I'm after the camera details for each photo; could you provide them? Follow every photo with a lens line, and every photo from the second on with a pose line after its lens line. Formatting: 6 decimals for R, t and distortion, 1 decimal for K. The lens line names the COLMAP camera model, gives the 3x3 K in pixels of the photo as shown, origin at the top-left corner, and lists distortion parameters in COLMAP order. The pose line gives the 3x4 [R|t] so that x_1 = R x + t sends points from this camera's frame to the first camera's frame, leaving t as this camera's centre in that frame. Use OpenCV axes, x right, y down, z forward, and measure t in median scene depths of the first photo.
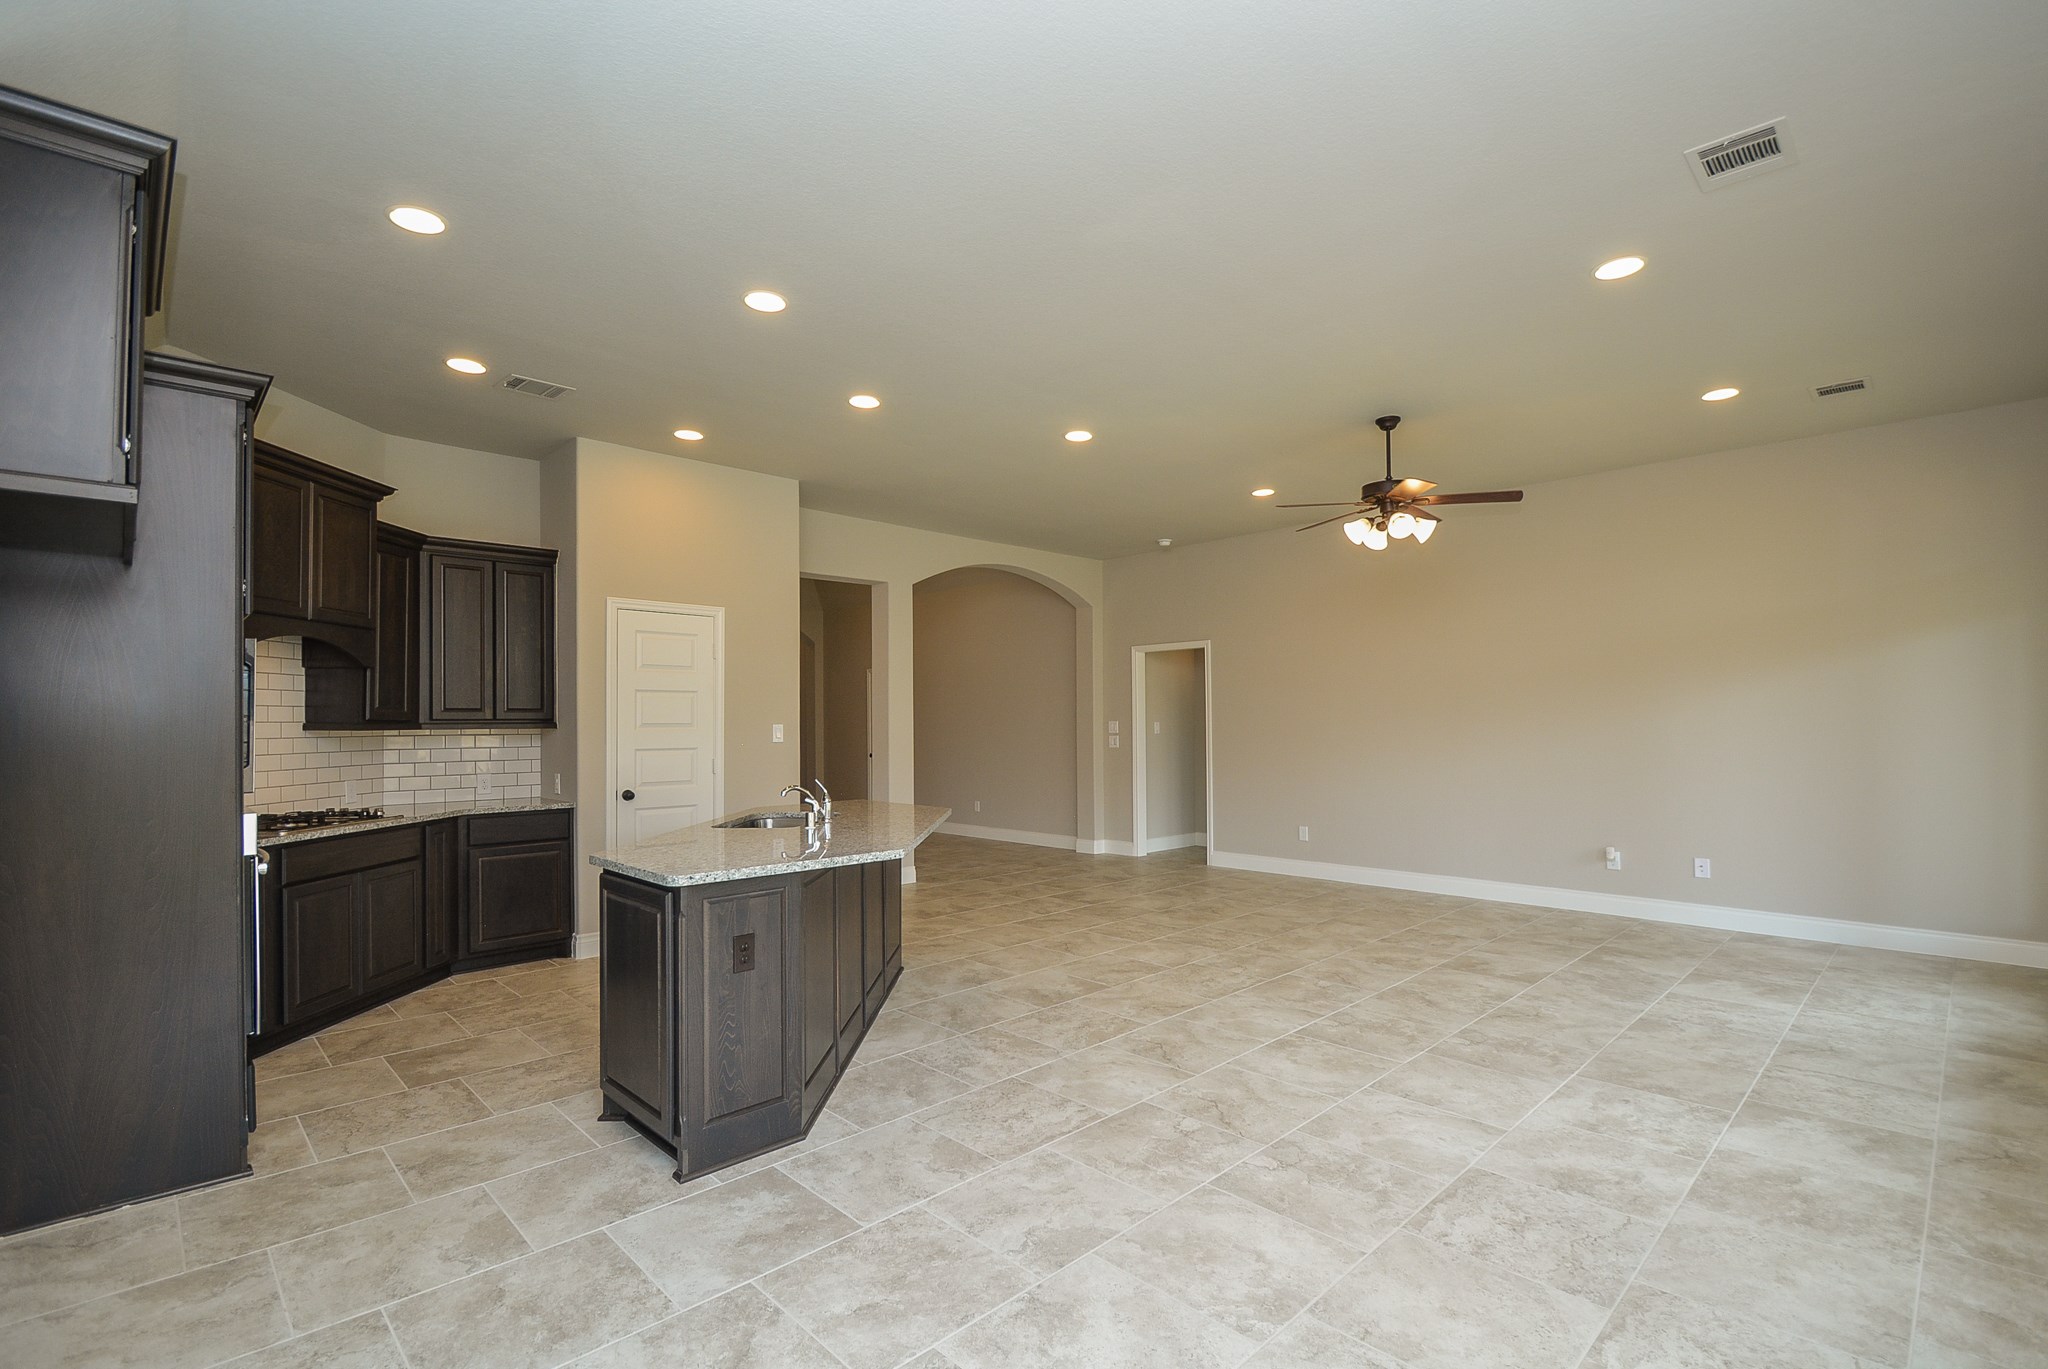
lens RADIAL K [[932.7, 0, 1034.0], [0, 932.7, 713.5], [0, 0, 1]] dist [0.003897, -0.014140]
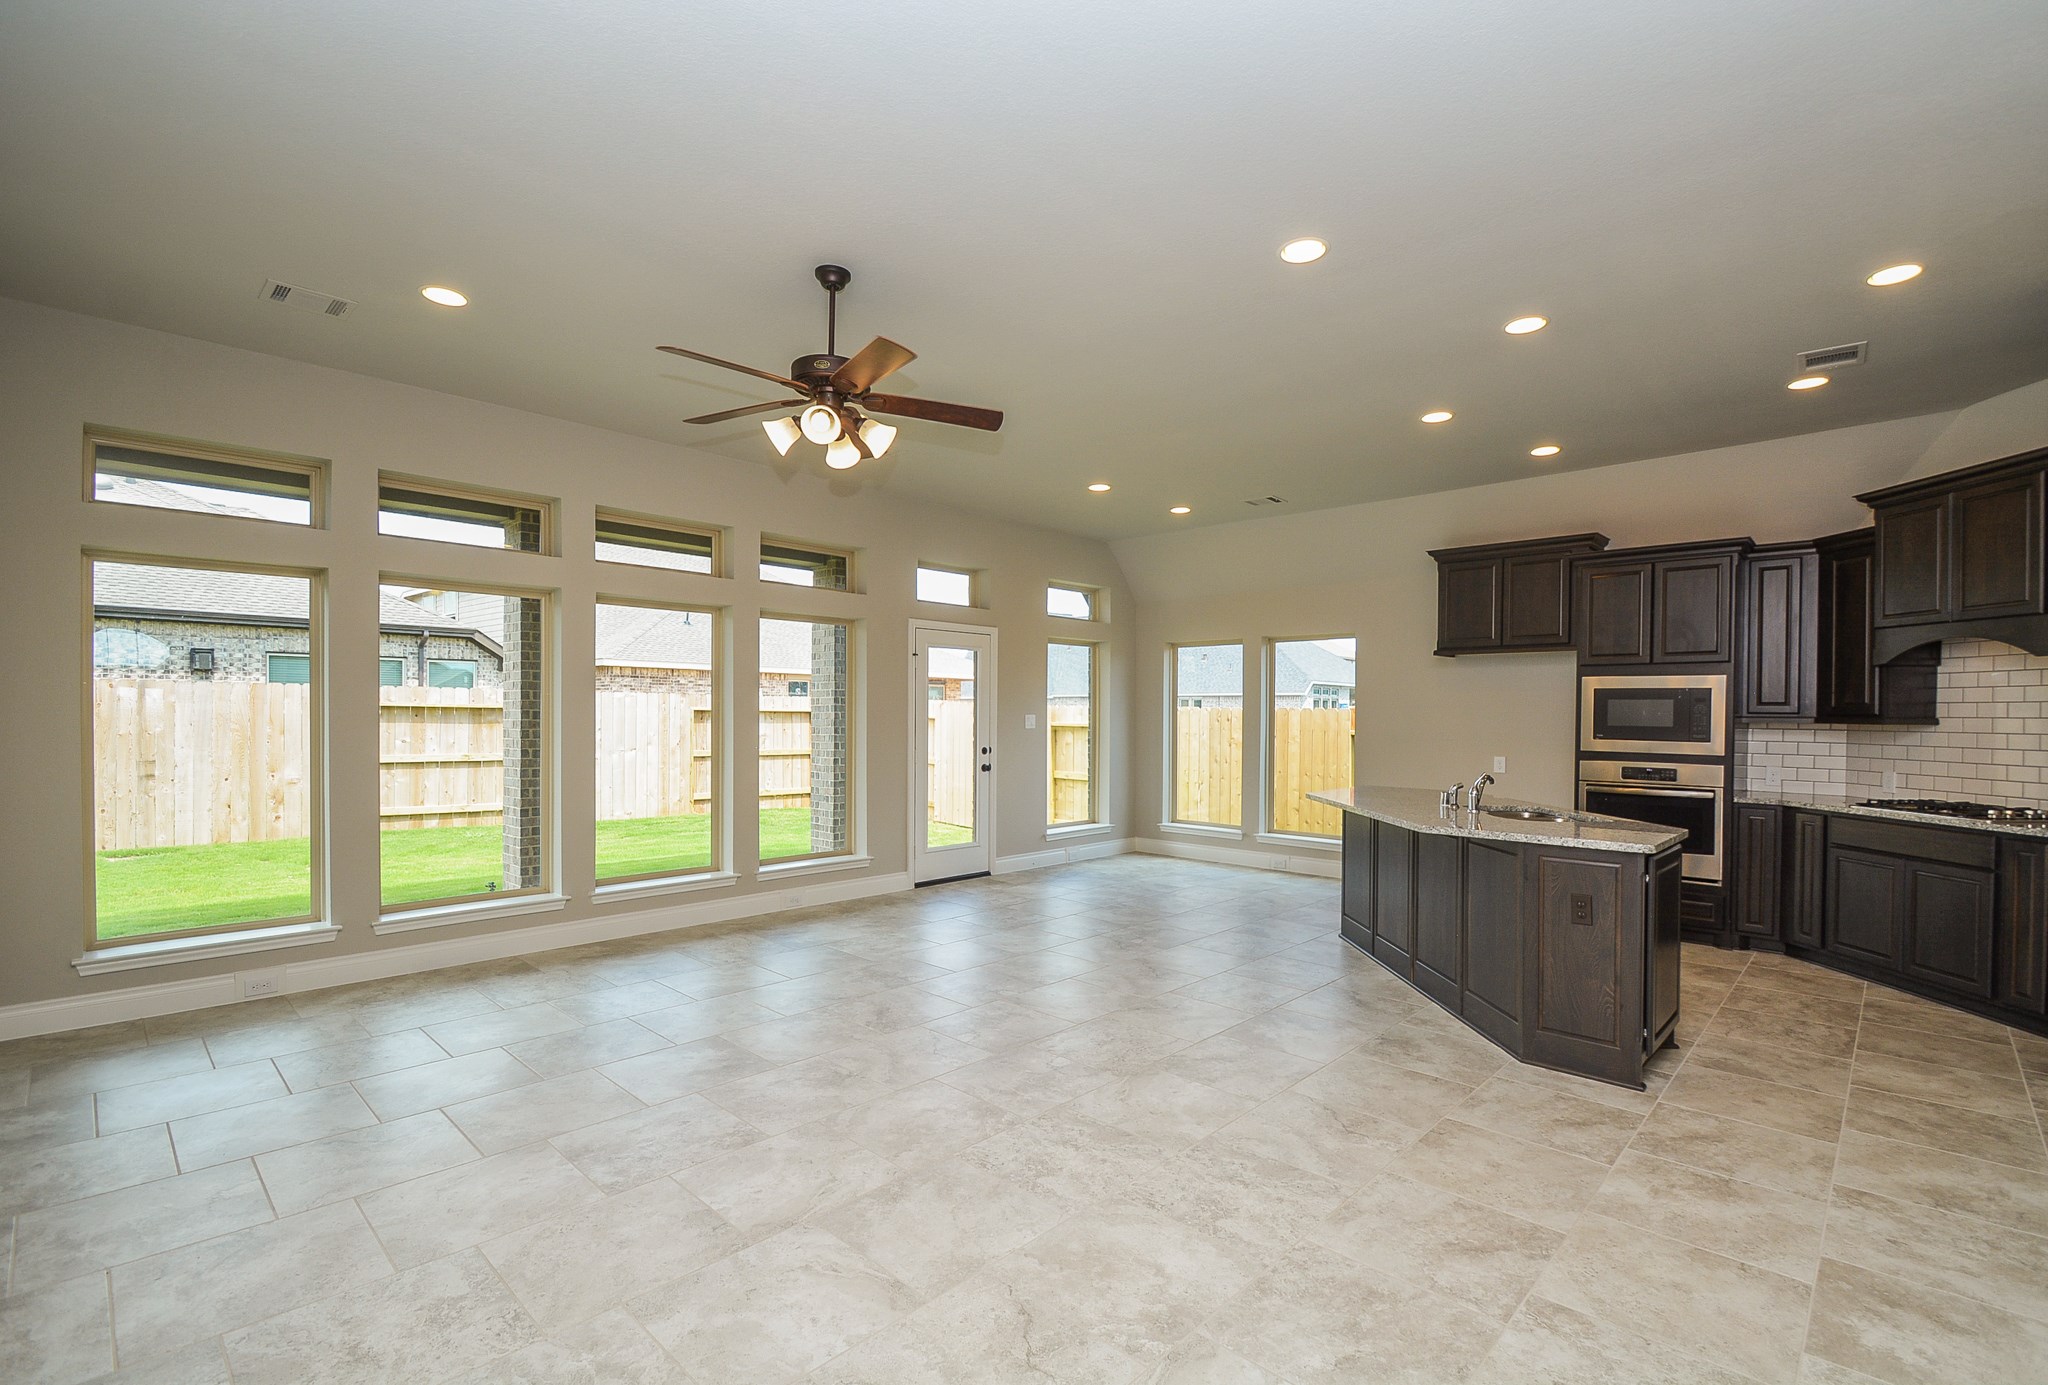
lens RADIAL K [[920.6, 0, 1046.4], [0, 920.6, 722.6], [0, 0, 1]] dist [0.003790, -0.011805]
pose [[-0.998906, 0.003036, -0.046659, 0.257520], [0.002857, 0.999988, 0.003912, 0.006752], [0.046670, 0.003775, -0.998903, 1.673233]]
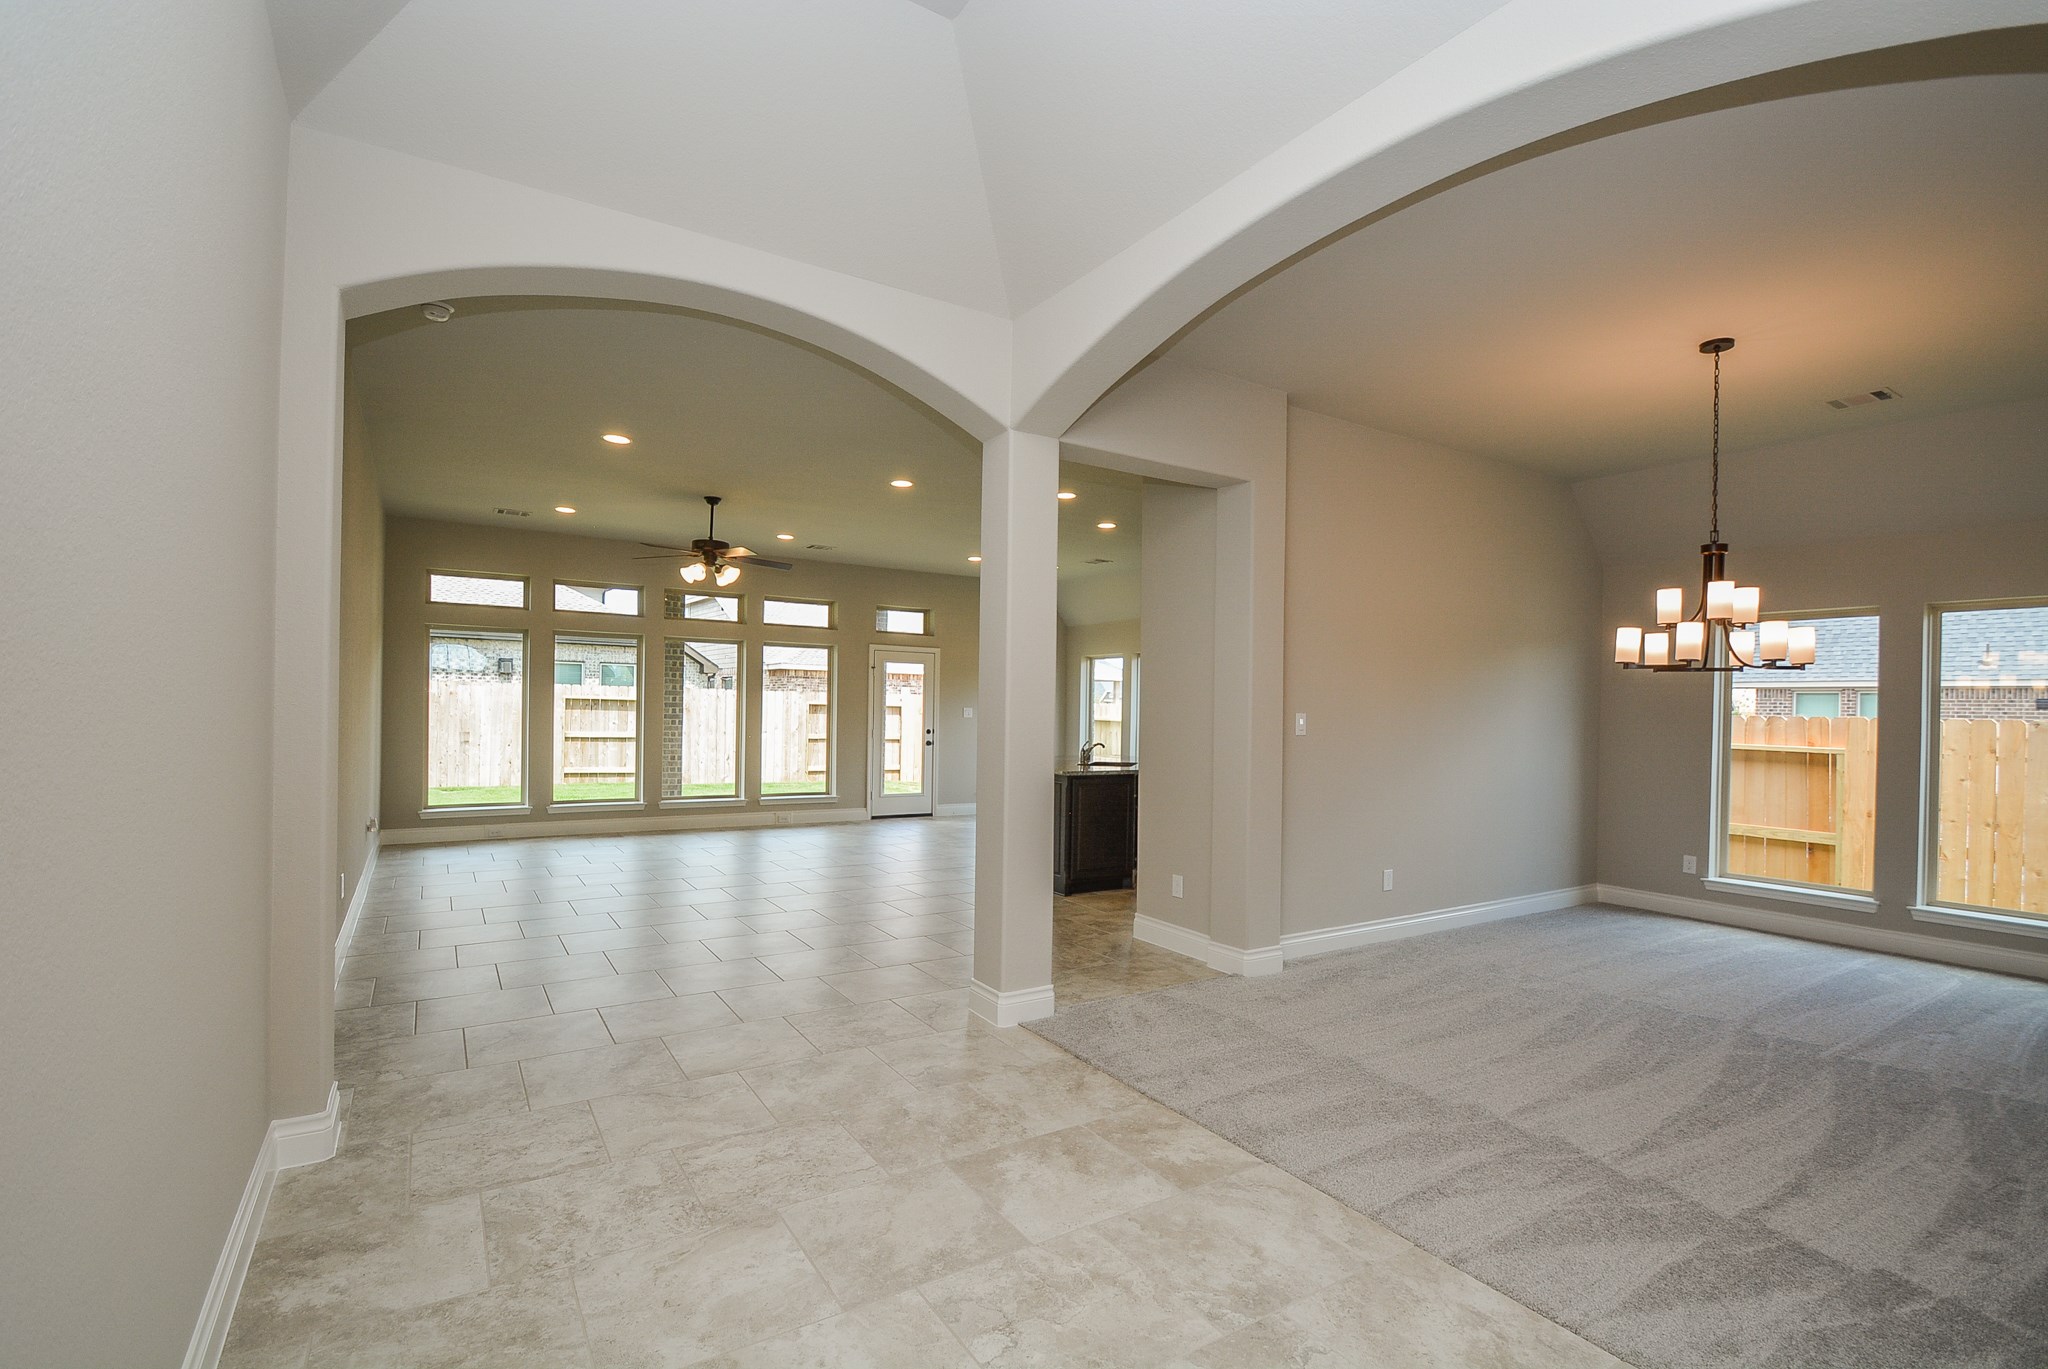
lens RADIAL K [[932.7, 0, 1034.0], [0, 932.7, 713.5], [0, 0, 1]] dist [0.003897, -0.014140]
pose [[-0.980232, -0.008971, 0.197649, -0.406882], [-0.010099, 0.999938, -0.004700, 0.022490], [-0.197594, -0.006603, -0.980262, 2.332601]]
